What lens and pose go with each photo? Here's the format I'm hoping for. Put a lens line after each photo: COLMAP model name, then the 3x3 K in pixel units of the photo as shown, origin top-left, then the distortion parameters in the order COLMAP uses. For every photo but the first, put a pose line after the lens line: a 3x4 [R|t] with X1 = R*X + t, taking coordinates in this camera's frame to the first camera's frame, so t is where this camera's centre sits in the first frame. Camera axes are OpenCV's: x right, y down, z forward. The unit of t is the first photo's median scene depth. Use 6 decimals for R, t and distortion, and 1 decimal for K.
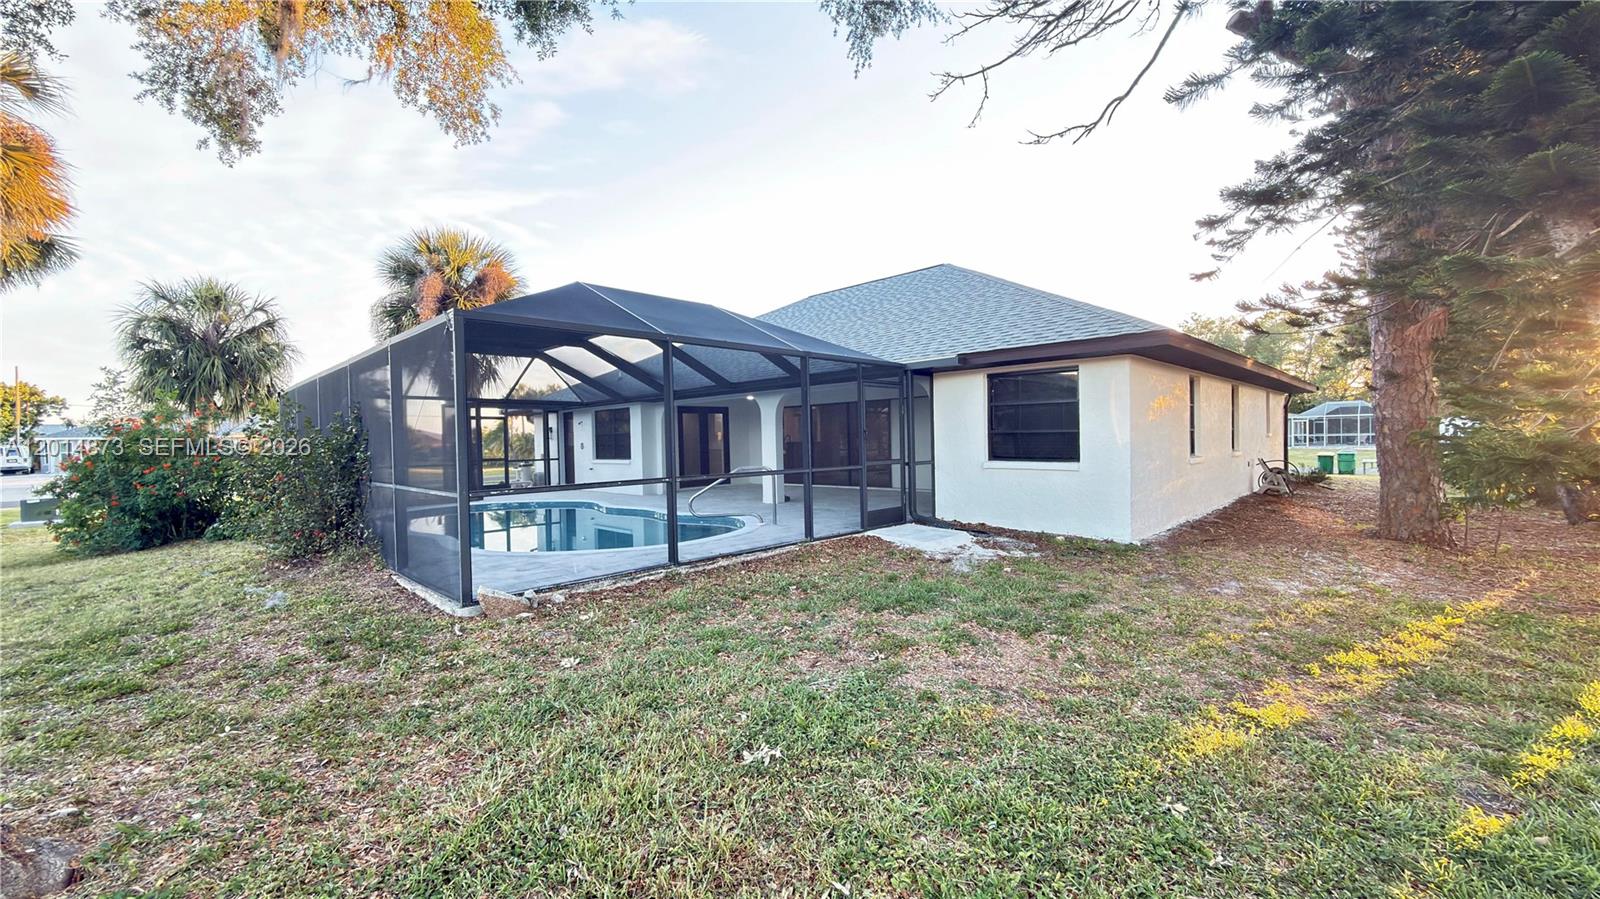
lens RADIAL K [[614.4, 0, 800.0], [0, 614.4, 449.5], [0, 0, 1]] dist [0.000698, 0.000006]
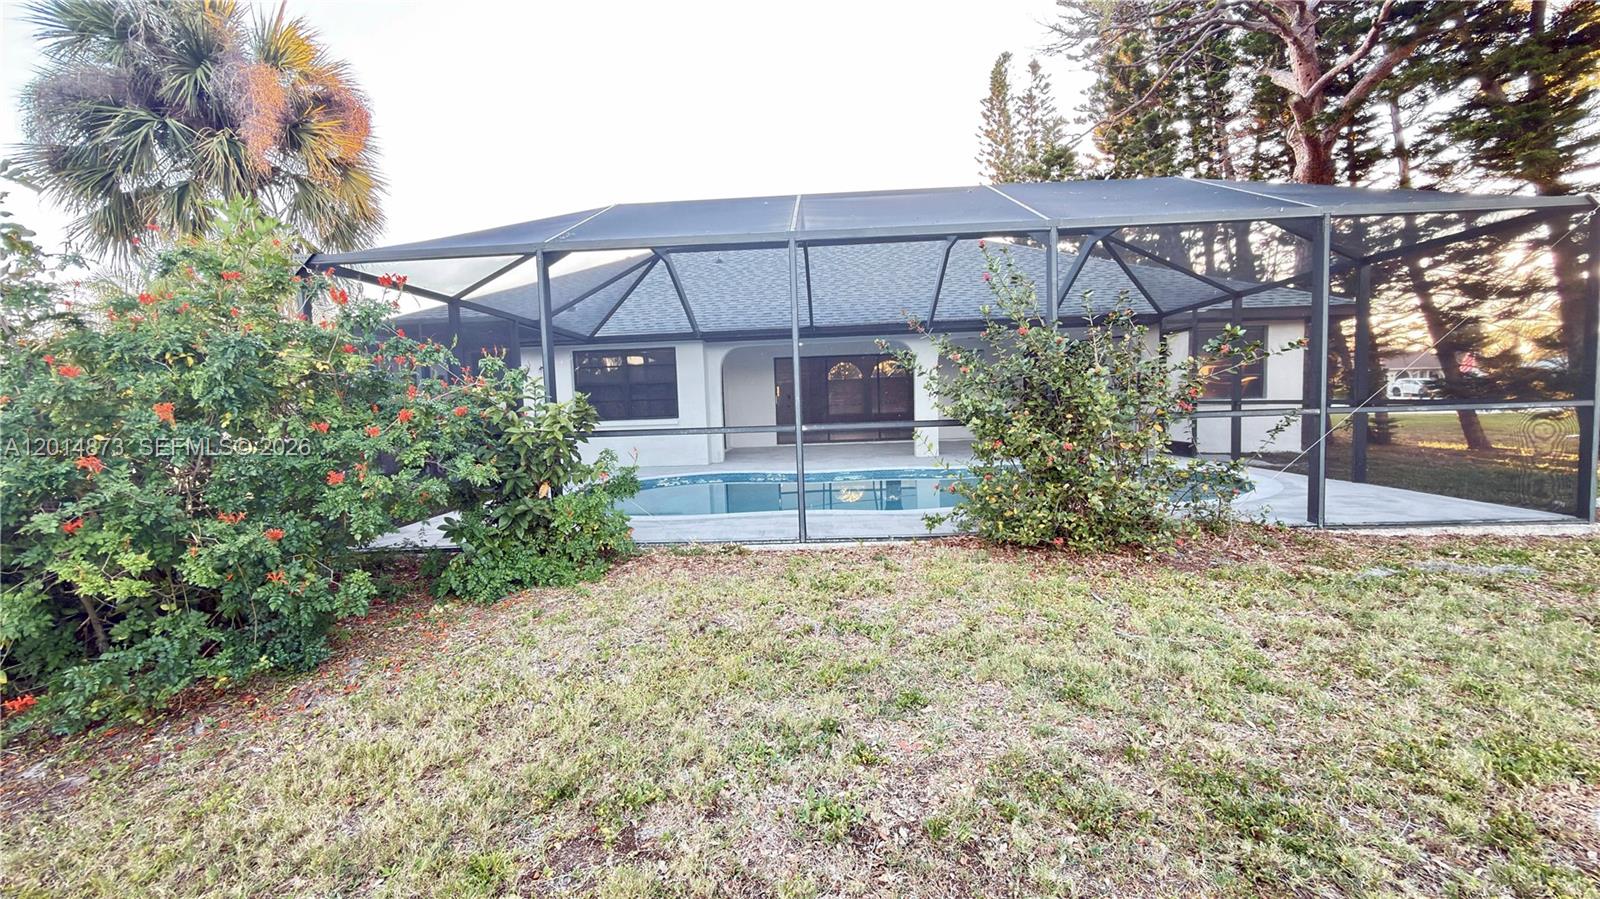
lens RADIAL K [[639.5, 0, 800.0], [0, 639.5, 449.5], [0, 0, 1]] dist [0.000829, -0.000050]
pose [[0.759906, -0.034911, 0.649095, -0.593605], [0.023548, 0.999380, 0.026183, 0.033625], [-0.649606, -0.004612, 0.760257, 0.281962]]
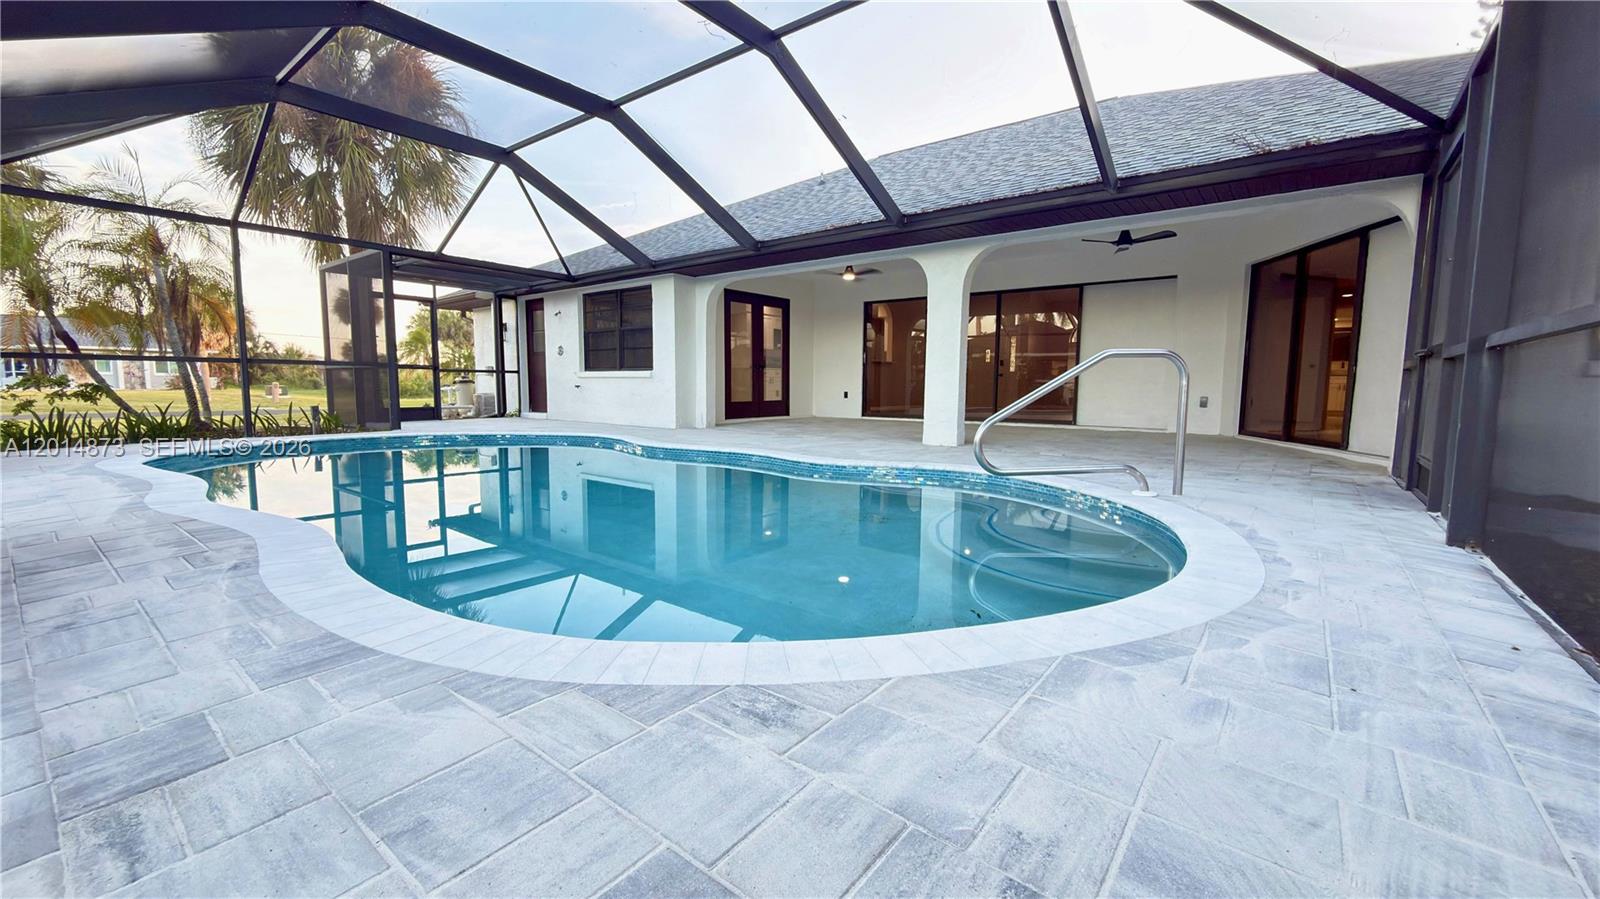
lens RADIAL K [[639.5, 0, 800.0], [0, 639.5, 449.5], [0, 0, 1]] dist [0.000829, -0.000050]
pose [[0.995357, 0.025647, 0.092775, -0.165783], [-0.033559, 0.995837, 0.084751, 0.032128], [-0.090215, -0.087471, 0.992074, 0.307997]]
